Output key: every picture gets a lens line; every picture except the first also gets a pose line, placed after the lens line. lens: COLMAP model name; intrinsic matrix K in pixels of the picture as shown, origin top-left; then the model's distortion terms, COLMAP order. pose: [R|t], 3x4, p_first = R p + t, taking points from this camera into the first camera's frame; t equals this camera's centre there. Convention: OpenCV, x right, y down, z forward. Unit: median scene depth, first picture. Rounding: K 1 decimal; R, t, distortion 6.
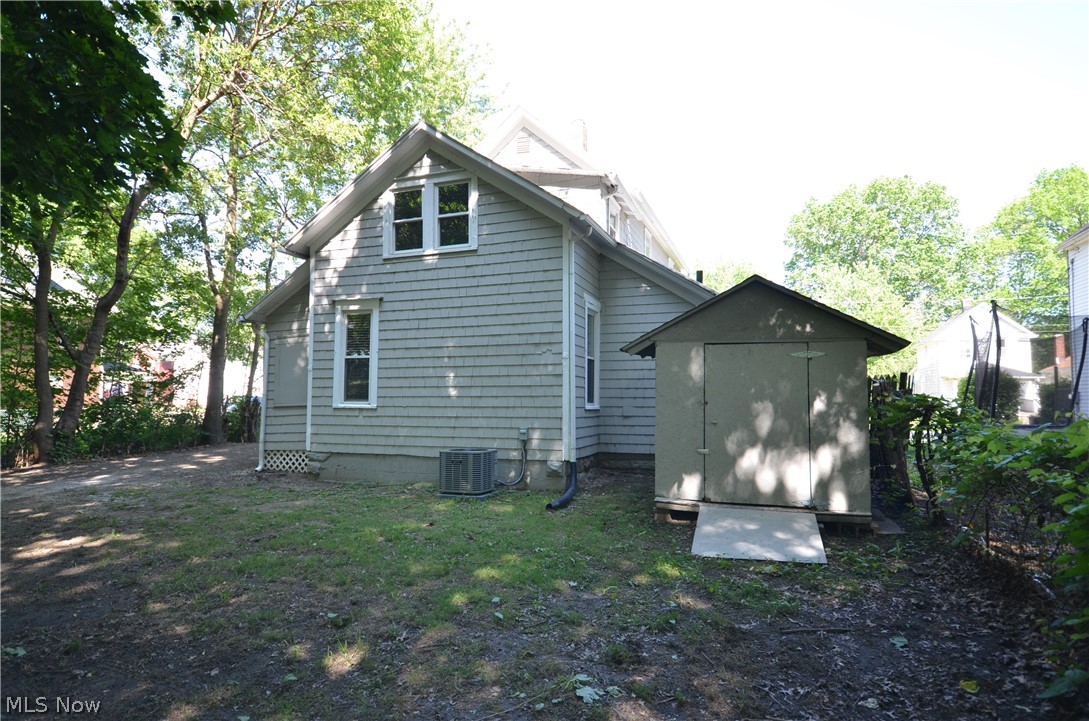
lens RADIAL K [[637.1, 0, 544.5], [0, 637.1, 360.5], [0, 0, 1]] dist [-0.000555, 0.031623]
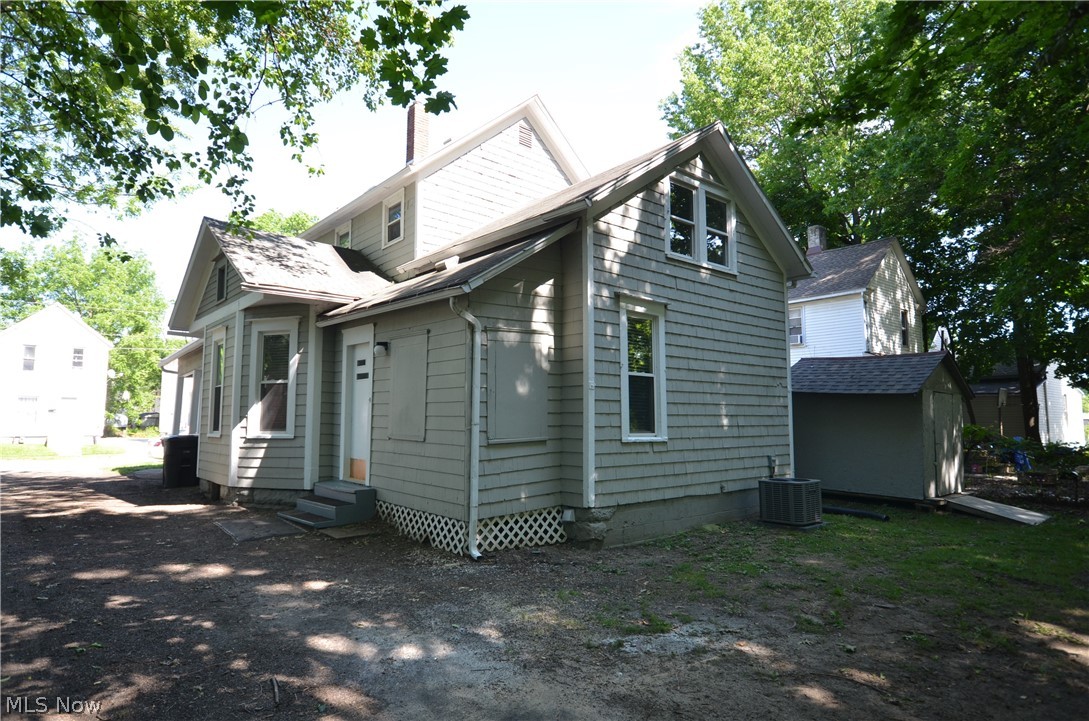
lens RADIAL K [[637.1, 0, 544.5], [0, 637.1, 360.5], [0, 0, 1]] dist [-0.000555, 0.031623]
pose [[0.468452, 0.084993, 0.879391, -1.028398], [-0.053403, 0.996266, -0.067842, 0.035985], [-0.881873, -0.015181, 0.471242, 0.747996]]
